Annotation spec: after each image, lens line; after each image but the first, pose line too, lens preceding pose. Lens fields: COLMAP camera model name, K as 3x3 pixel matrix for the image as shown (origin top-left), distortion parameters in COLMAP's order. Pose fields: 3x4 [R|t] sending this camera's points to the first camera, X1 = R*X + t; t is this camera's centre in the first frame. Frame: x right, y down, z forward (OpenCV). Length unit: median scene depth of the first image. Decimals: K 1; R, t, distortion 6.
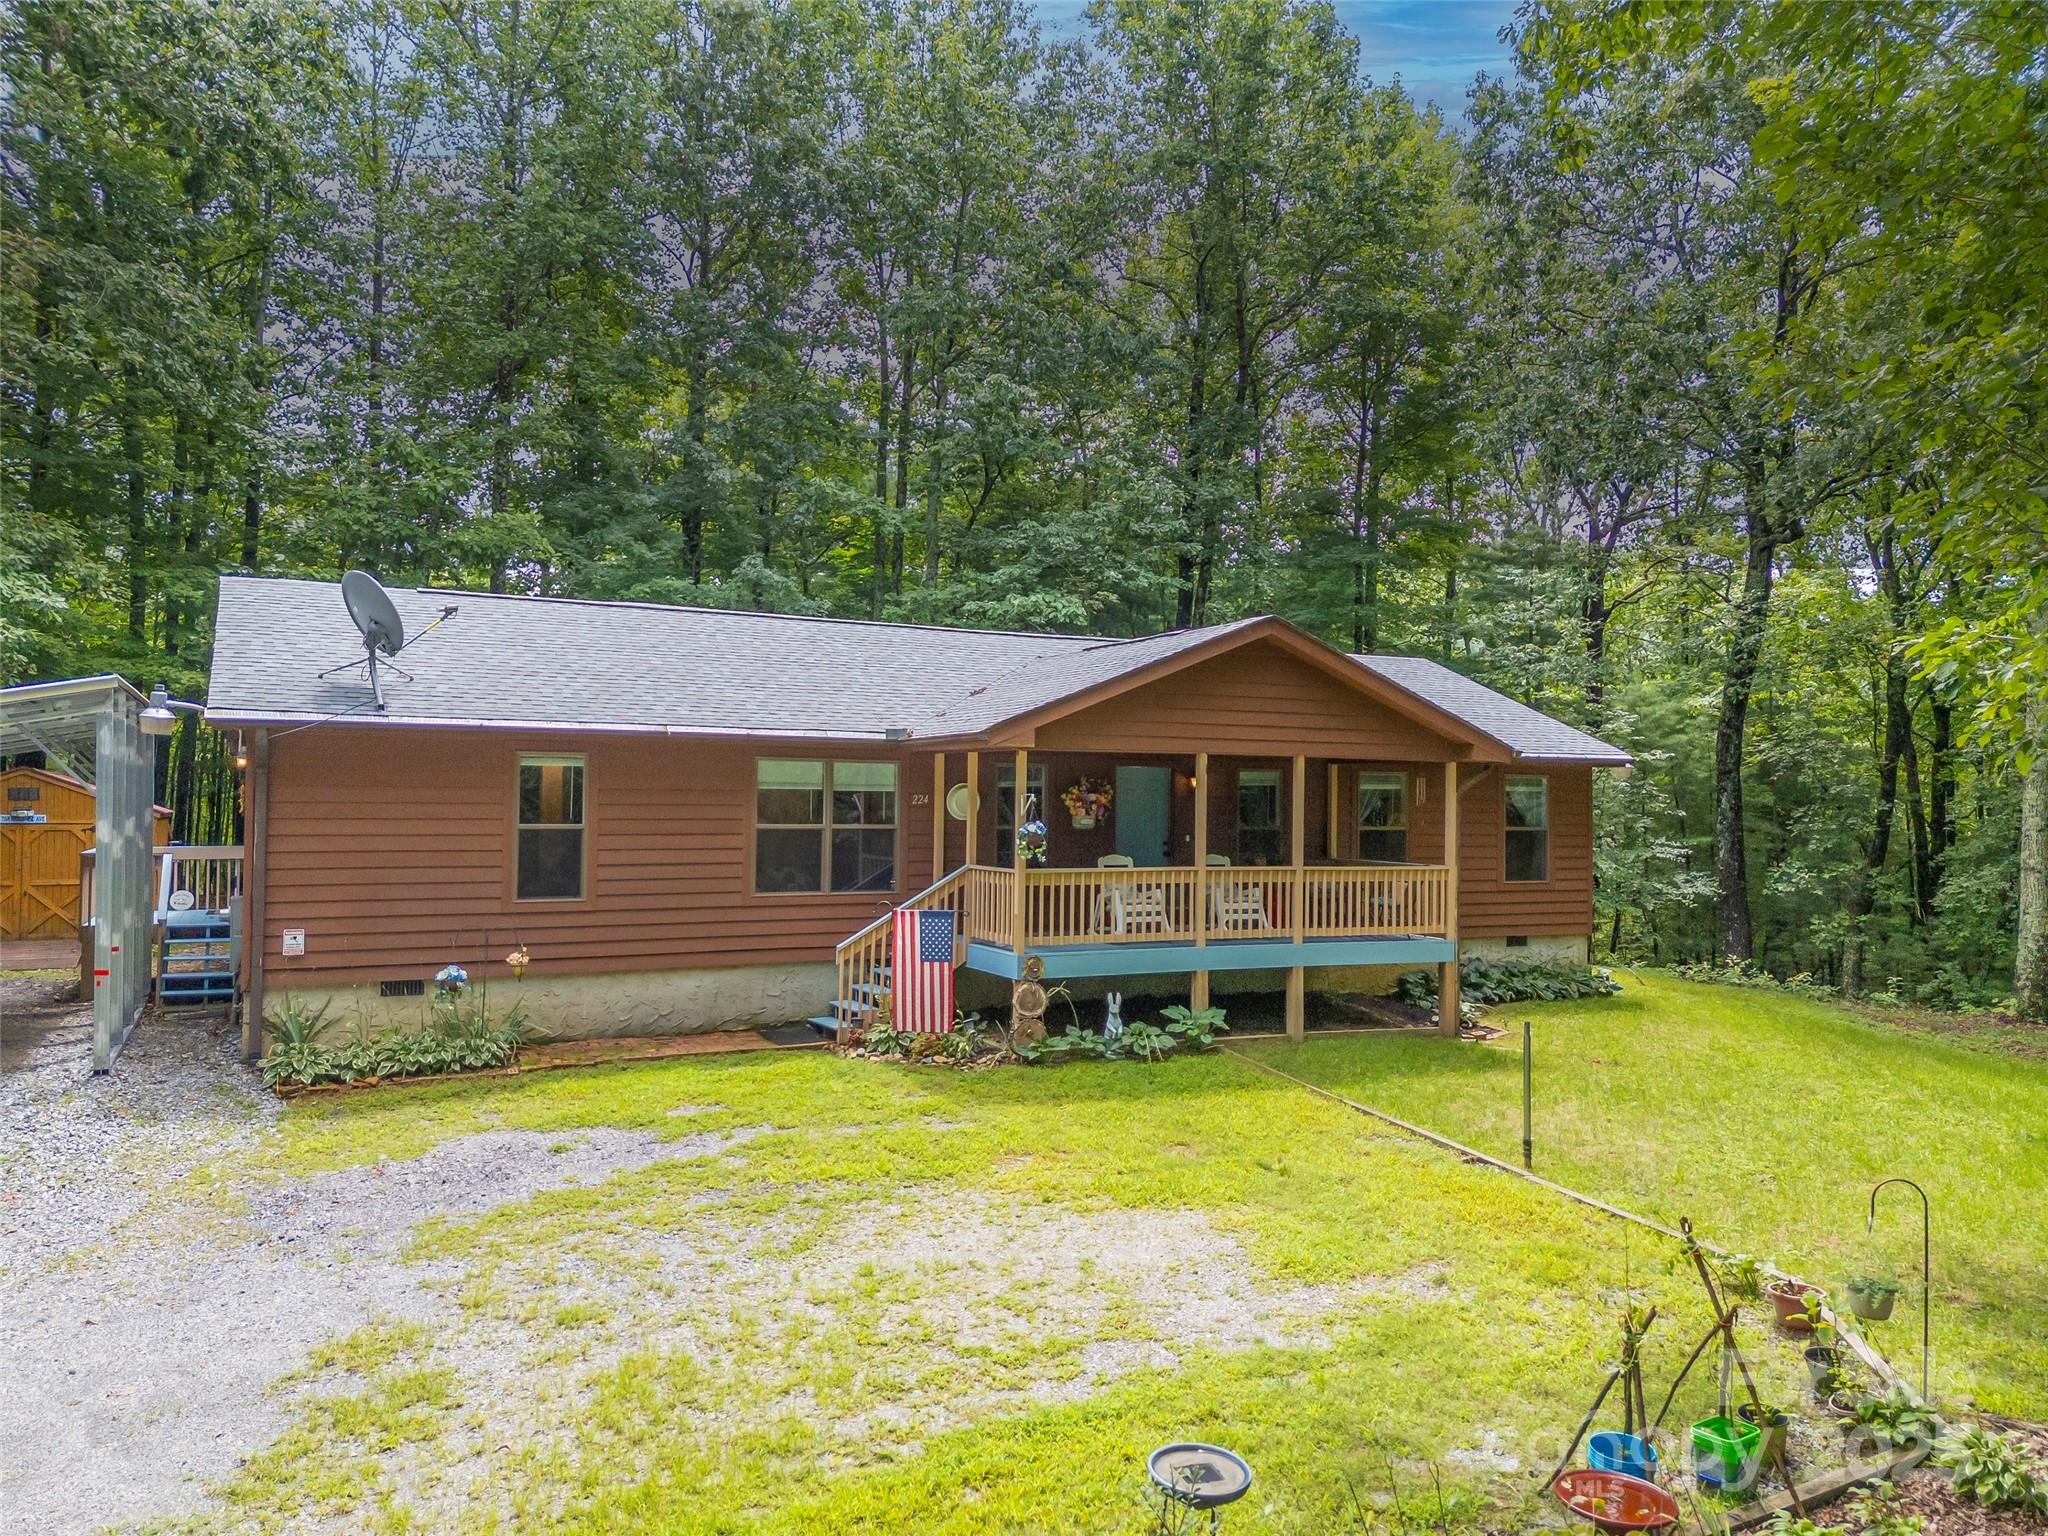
lens RADIAL K [[1511.5, 0, 1034.7], [0, 1511.5, 768.6], [0, 0, 1]] dist [0.085175, -0.052601]
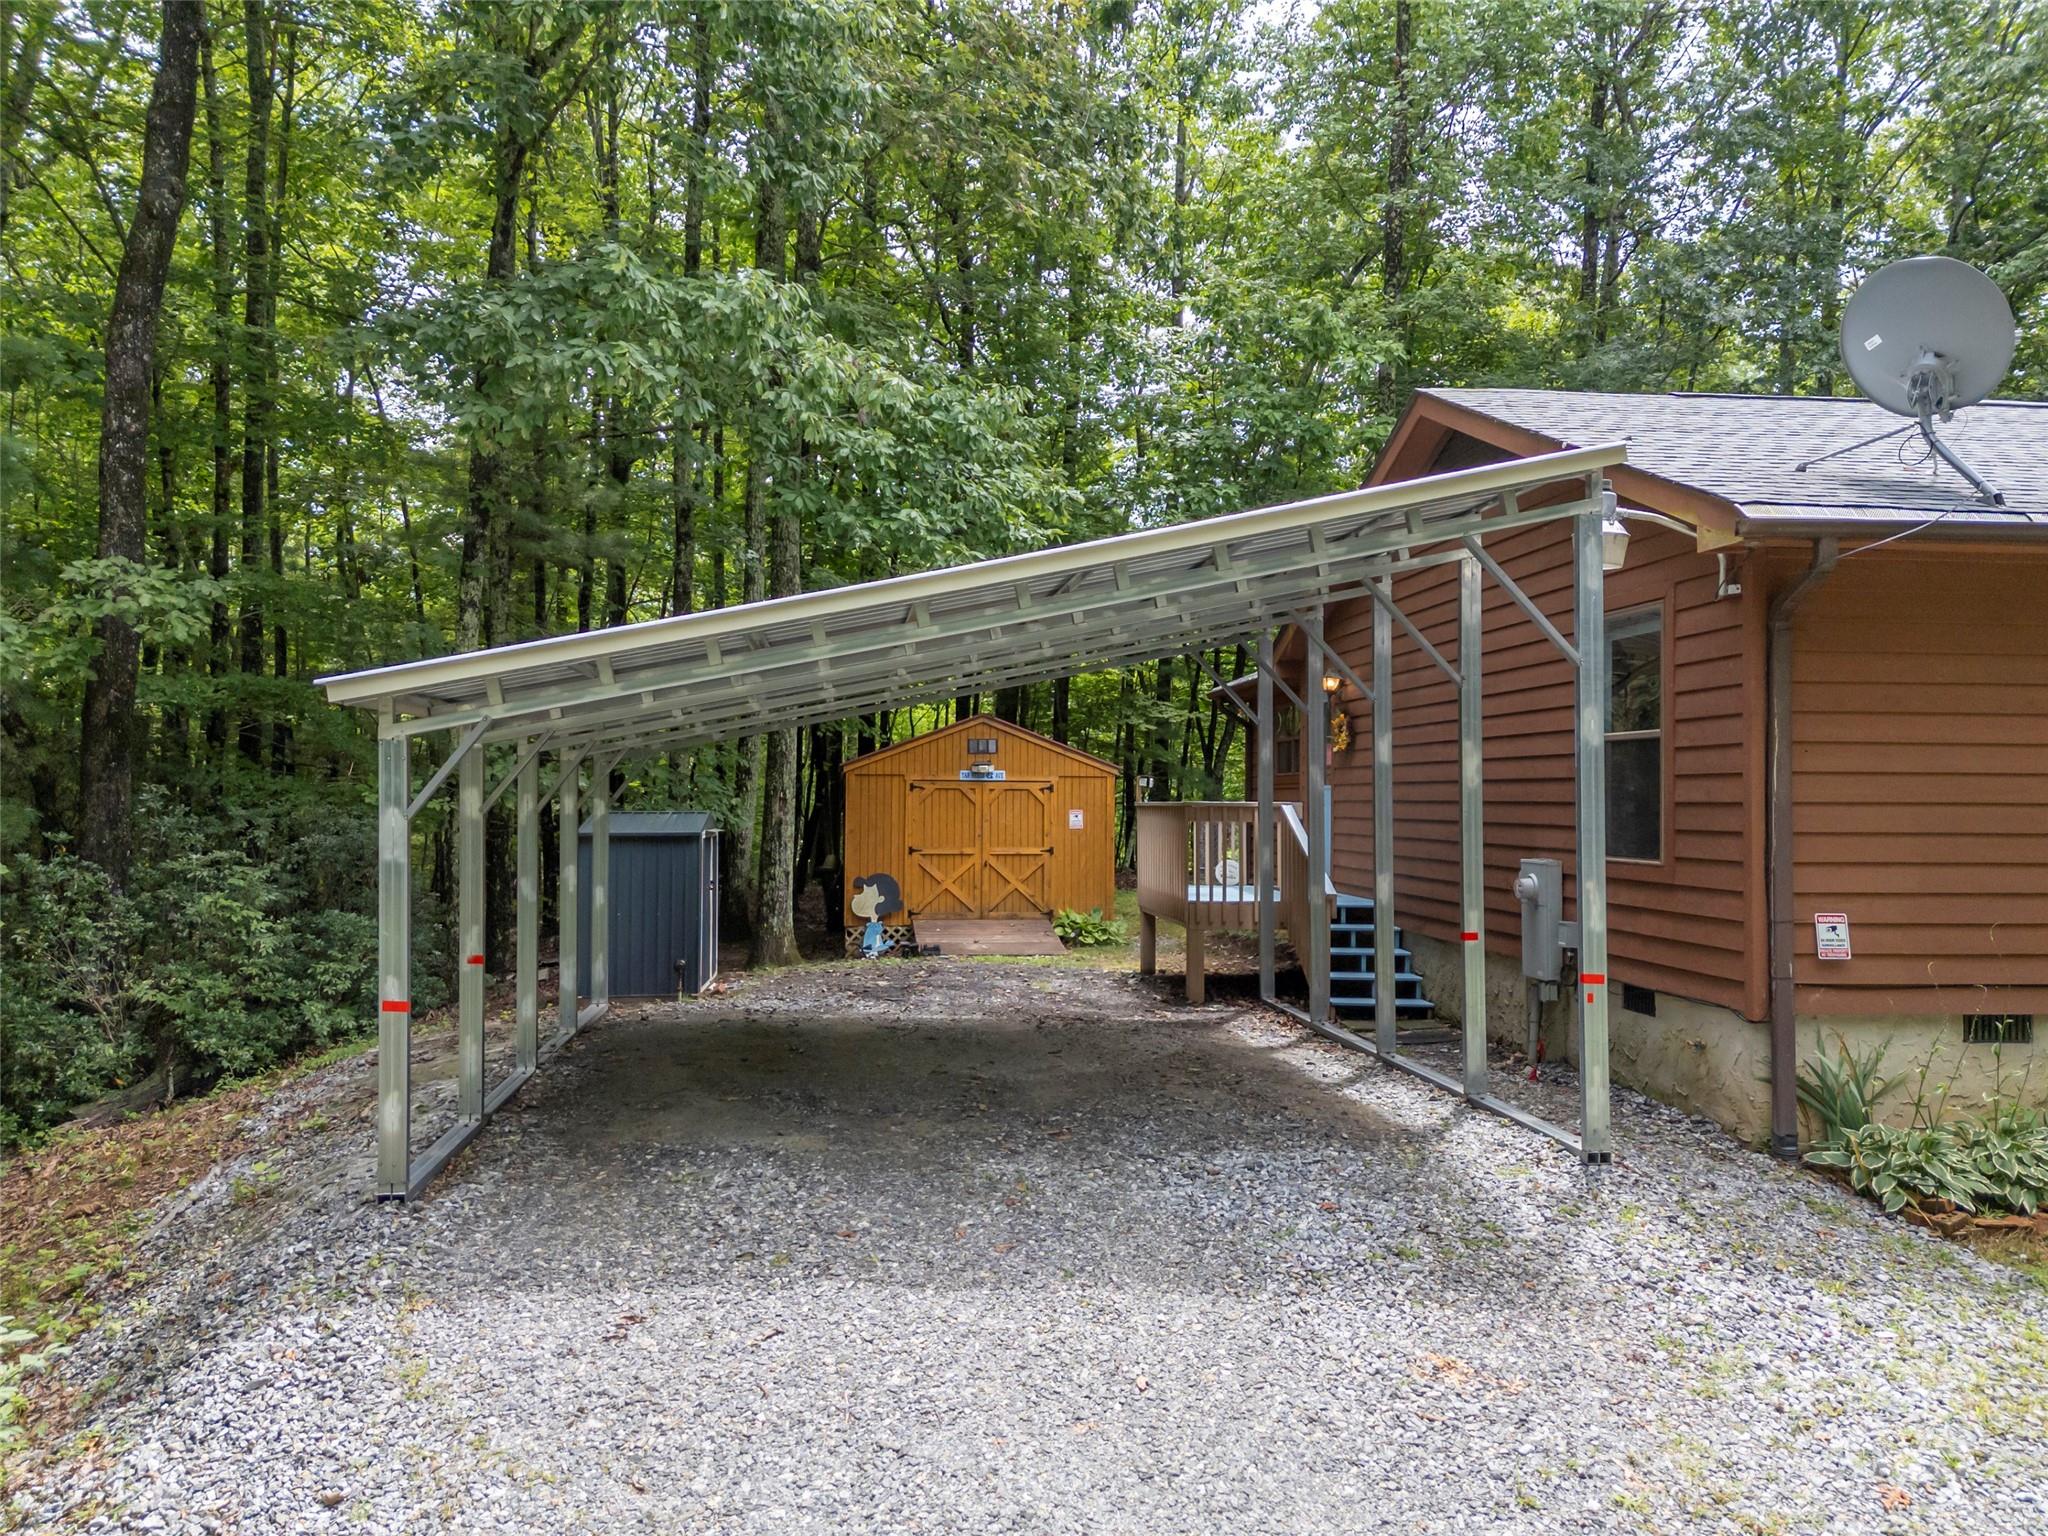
lens RADIAL K [[1511.5, 0, 1032.7], [0, 1511.5, 779.2], [0, 0, 1]] dist [0.085175, -0.052601]
pose [[0.942890, -0.007310, -0.333023, -0.505815], [0.009154, 0.999950, 0.003968, 0.046305], [0.332978, -0.006790, 0.942910, 0.343131]]
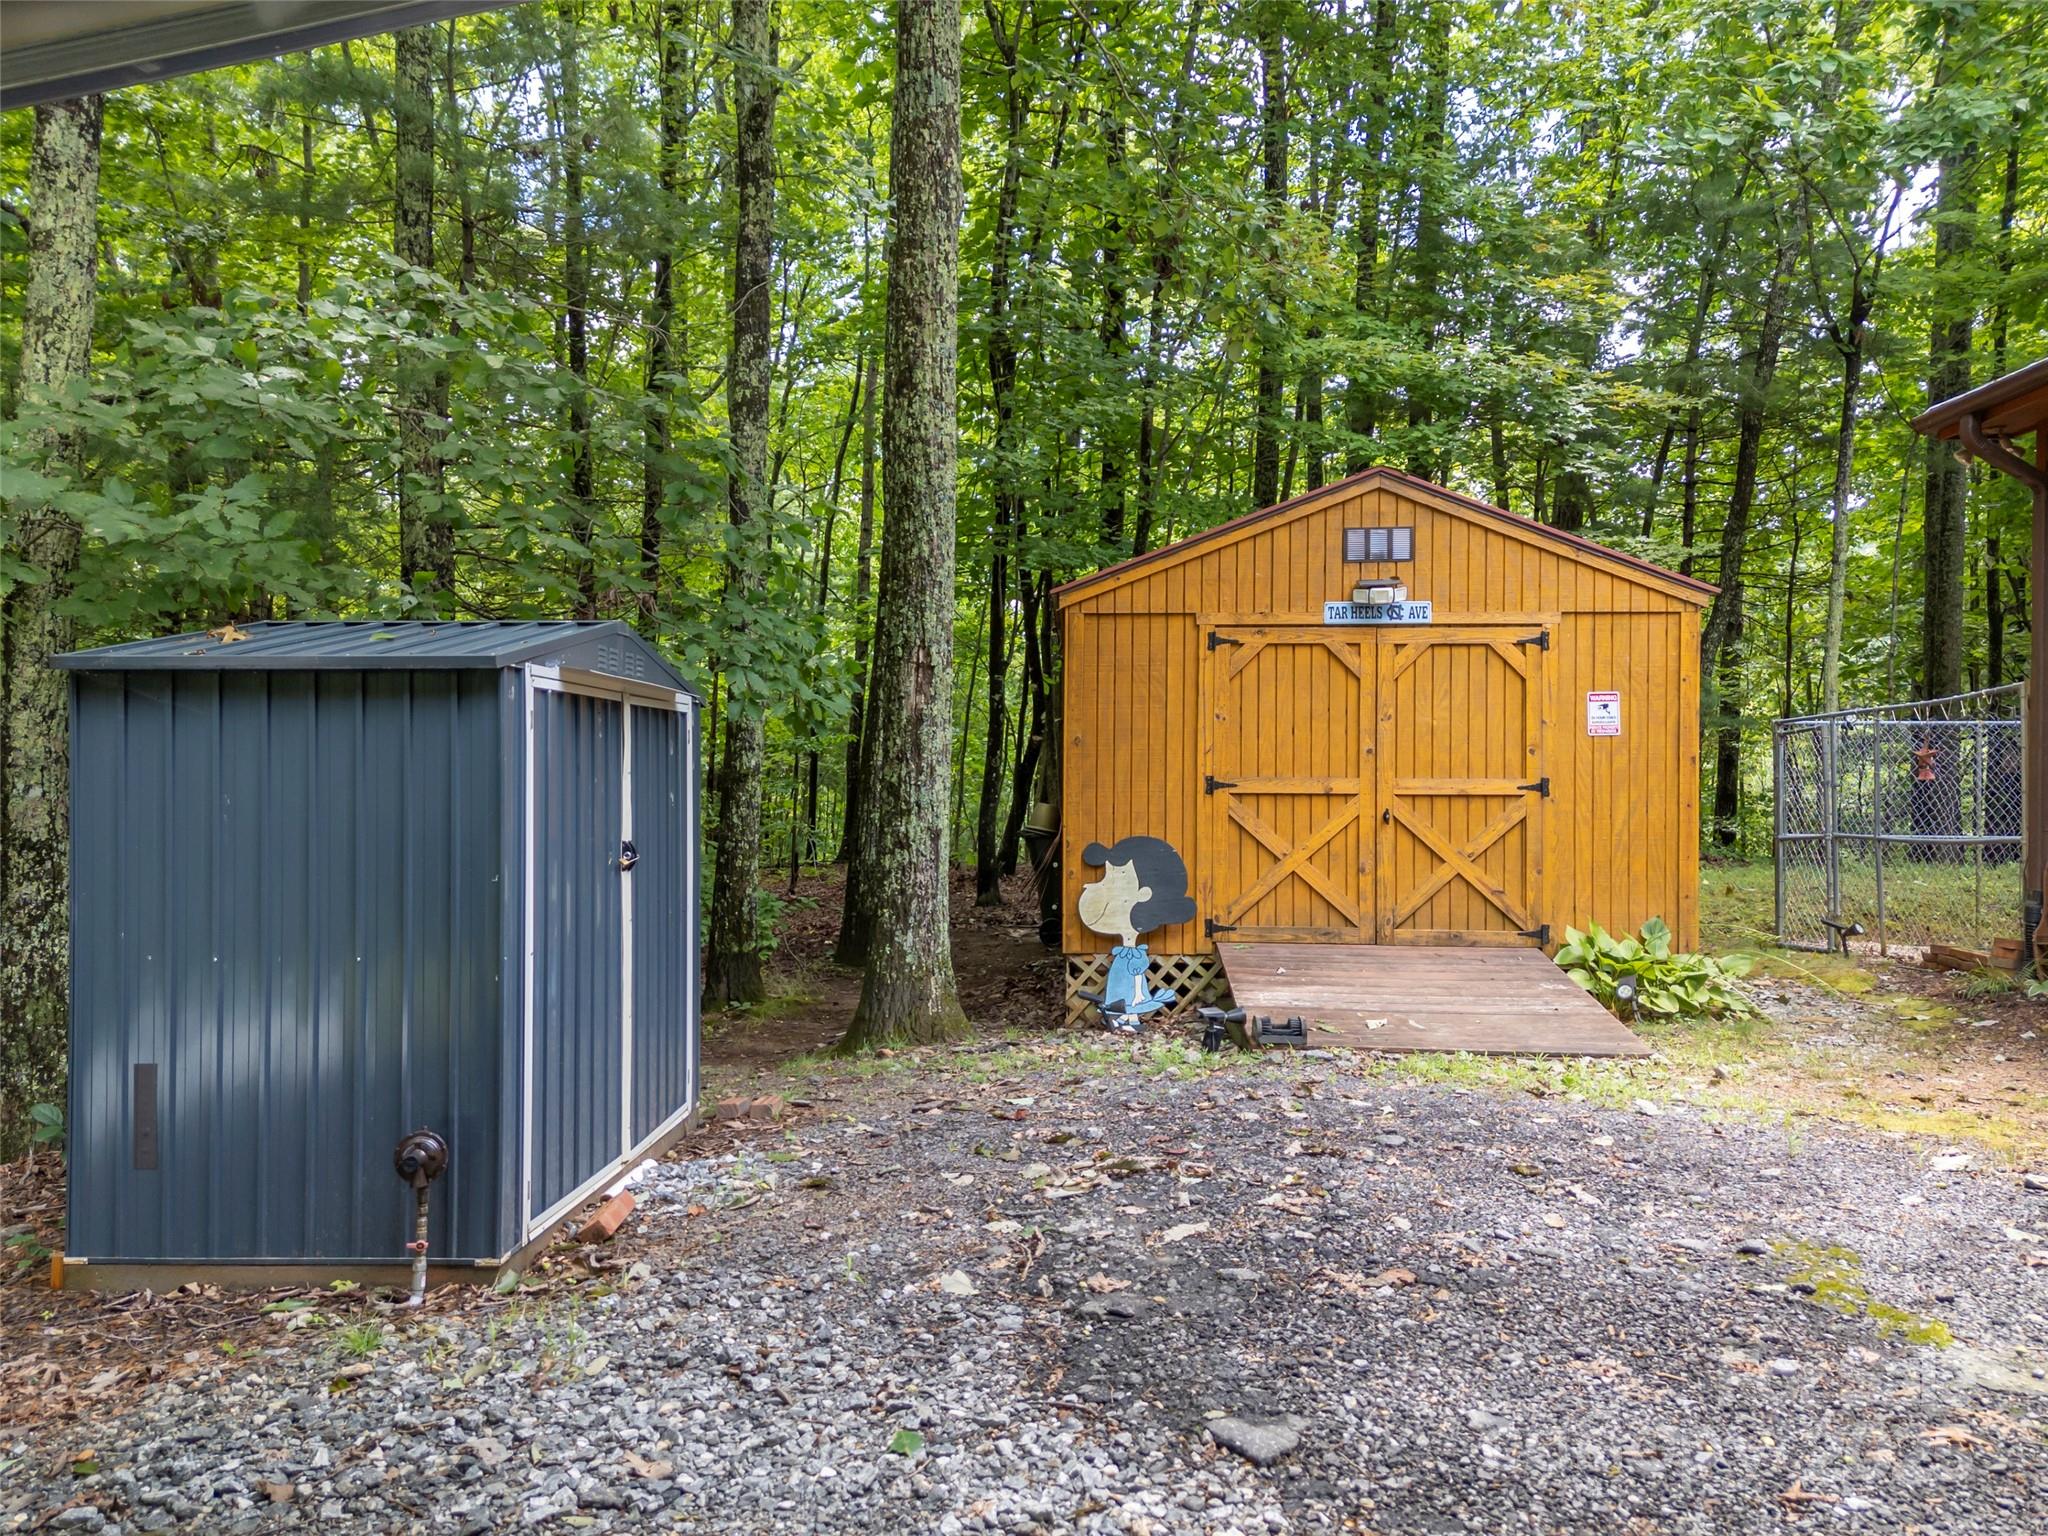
lens RADIAL K [[1511.5, 0, 1013.8], [0, 1511.5, 773.7], [0, 0, 1]] dist [0.085175, -0.052601]
pose [[0.871506, -0.004130, -0.490368, -0.795538], [0.012683, 0.999820, 0.014120, 0.094142], [0.490222, -0.018524, 0.871401, 0.942178]]
